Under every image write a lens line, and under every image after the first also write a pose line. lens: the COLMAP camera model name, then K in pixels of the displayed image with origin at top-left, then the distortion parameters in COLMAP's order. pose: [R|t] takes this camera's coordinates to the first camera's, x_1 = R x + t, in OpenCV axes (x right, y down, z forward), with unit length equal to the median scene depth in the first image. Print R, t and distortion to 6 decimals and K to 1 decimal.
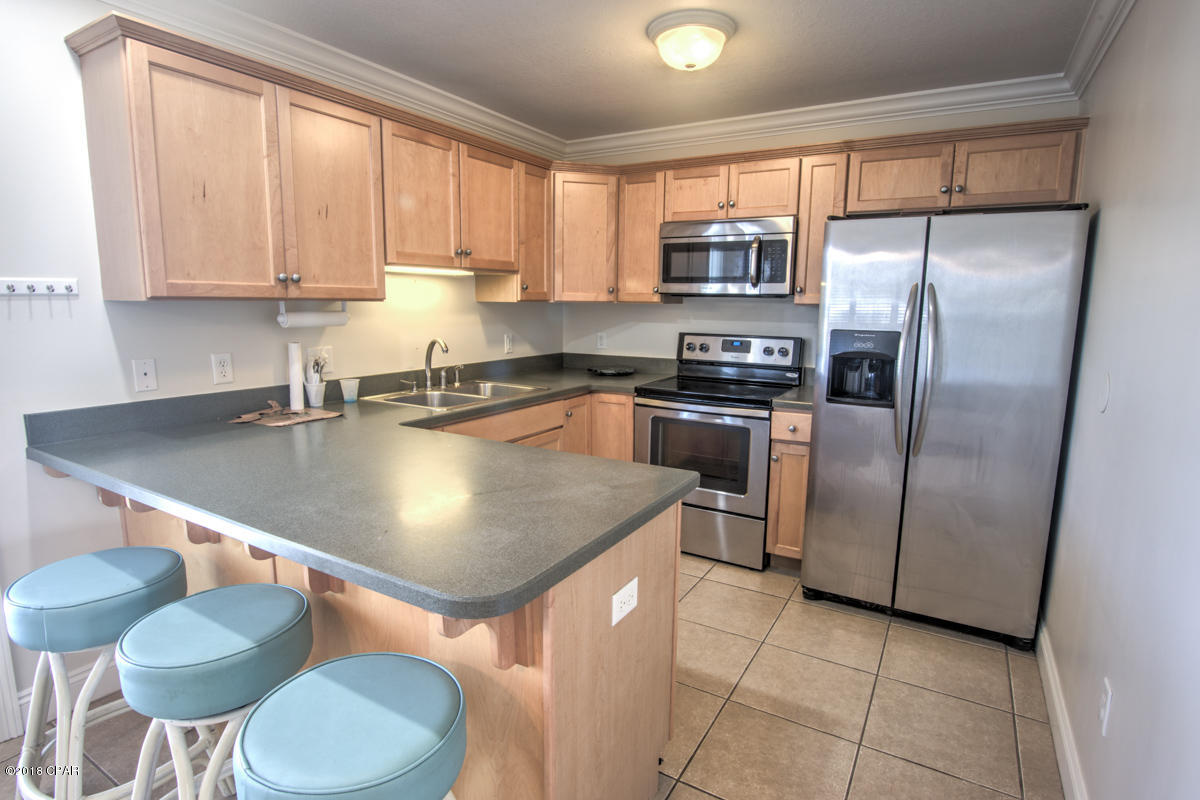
lens RADIAL K [[590.4, 0, 600.0], [0, 590.4, 400.0], [0, 0, 1]] dist [-0.023754, 0.000549]
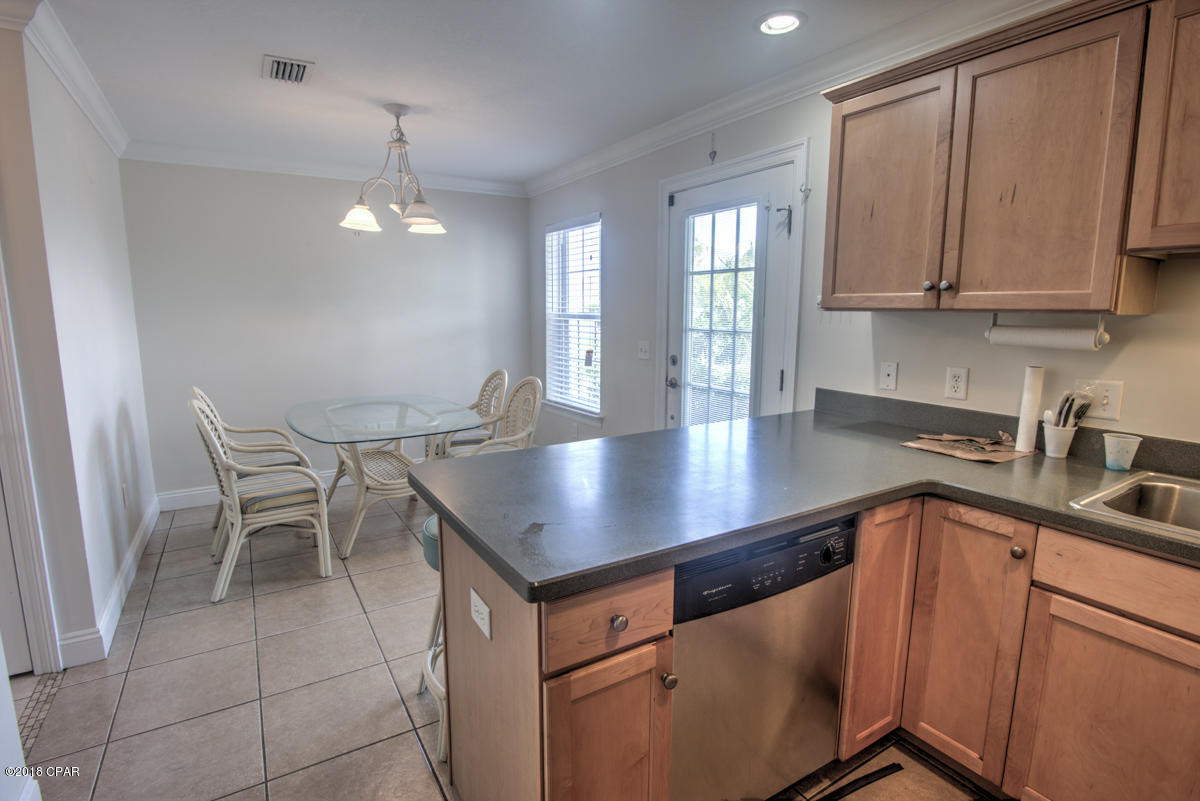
lens RADIAL K [[590.4, 0, 600.0], [0, 590.4, 400.5], [0, 0, 1]] dist [-0.023754, 0.000549]
pose [[-0.455423, 0.123902, -0.881611, 0.458624], [-0.153207, 0.964587, 0.214708, -0.143333], [0.876994, 0.232852, -0.420312, 0.901281]]
